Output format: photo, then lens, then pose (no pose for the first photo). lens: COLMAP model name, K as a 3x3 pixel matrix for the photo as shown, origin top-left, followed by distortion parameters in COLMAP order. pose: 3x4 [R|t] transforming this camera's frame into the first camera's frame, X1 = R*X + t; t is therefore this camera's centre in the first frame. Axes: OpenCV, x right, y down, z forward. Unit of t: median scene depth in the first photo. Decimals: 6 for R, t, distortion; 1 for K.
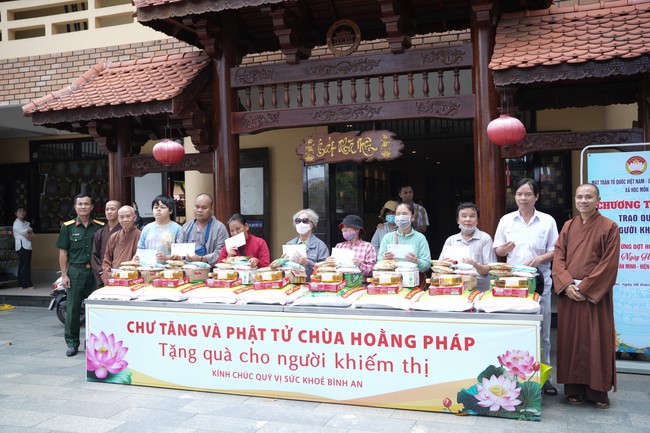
lens RADIAL K [[646.1, 0, 322.1], [0, 646.1, 216.3], [0, 0, 1]] dist [-0.021058, 0.000000]
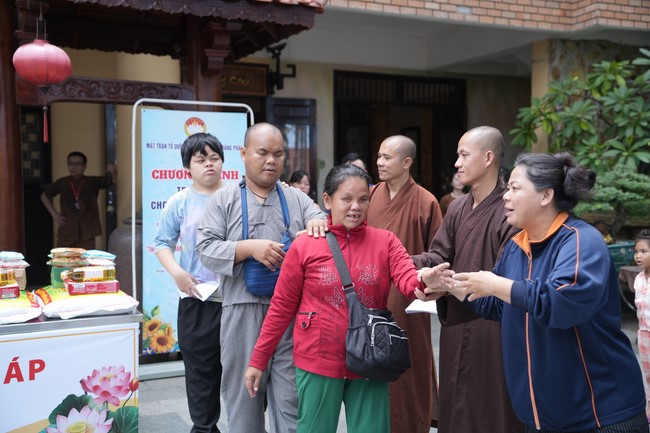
lens RADIAL K [[759.8, 0, 330.0], [0, 759.8, 216.3], [0, 0, 1]] dist [0.122624, 0.000000]
pose [[0.685687, -0.008306, 0.727849, -0.132449], [-0.006392, 0.999828, 0.017431, 0.019505], [-0.727868, -0.016604, 0.685516, 0.197540]]
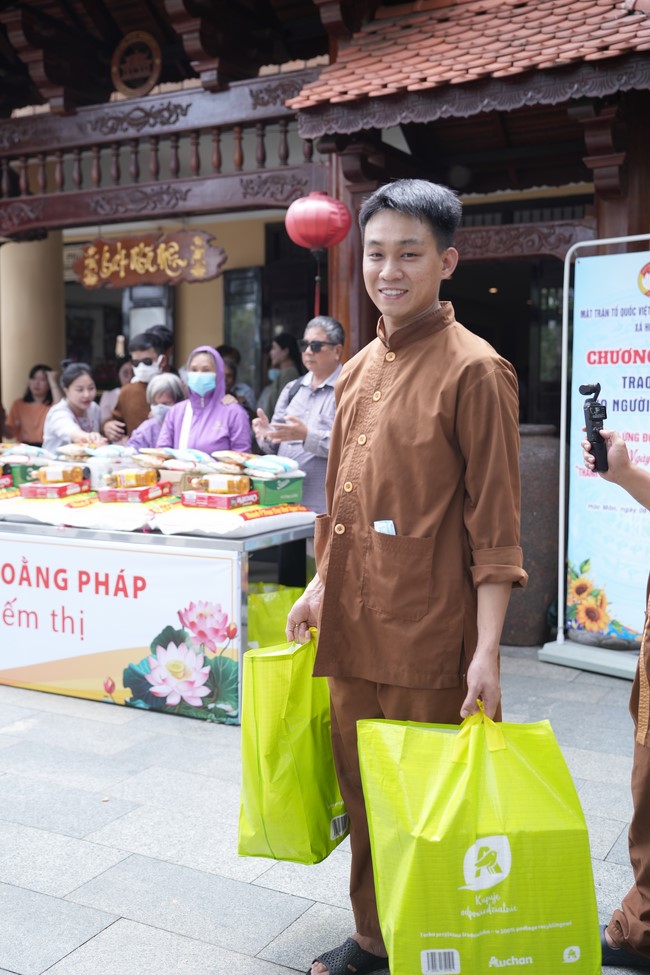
lens RADIAL K [[1033.4, 0, 317.2], [0, 1033.4, 489.6], [0, 0, 1]] dist [0.035479, 0.000000]
pose [[0.988854, 0.035153, -0.144678, 0.455402], [-0.023481, 0.996388, 0.081607, 0.027600], [0.147024, -0.077300, 0.986108, 0.102235]]
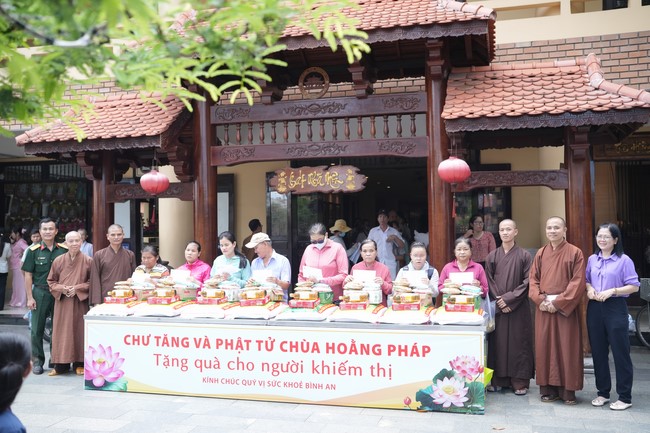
lens RADIAL K [[646.1, 0, 322.0], [0, 646.1, 217.8], [0, 0, 1]] dist [-0.021058, 0.000000]
pose [[0.996636, 0.009916, 0.081355, -0.056445], [-0.007675, 0.999584, -0.027815, -0.012868], [-0.081597, 0.027097, 0.996297, -0.162022]]
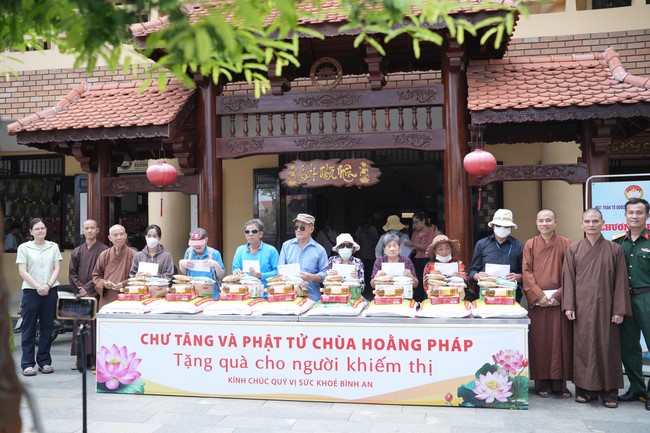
lens RADIAL K [[646.1, 0, 322.9], [0, 646.1, 218.1], [0, 0, 1]] dist [-0.021058, 0.000000]
pose [[0.987121, 0.012288, 0.159504, -0.192932], [-0.007006, 0.999410, -0.033639, 0.007937], [-0.159823, 0.032088, 0.986624, -0.100660]]
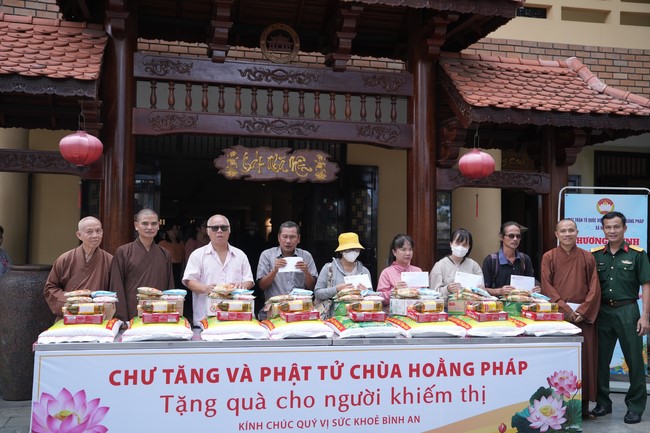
lens RADIAL K [[716.4, 0, 325.1], [0, 716.4, 215.9], [0, 0, 1]] dist [0.056264, 0.000000]
pose [[0.834219, 0.057017, 0.548478, -0.604481], [-0.029930, 0.997856, -0.058209, 0.027930], [-0.550621, 0.032144, 0.834136, 0.176695]]
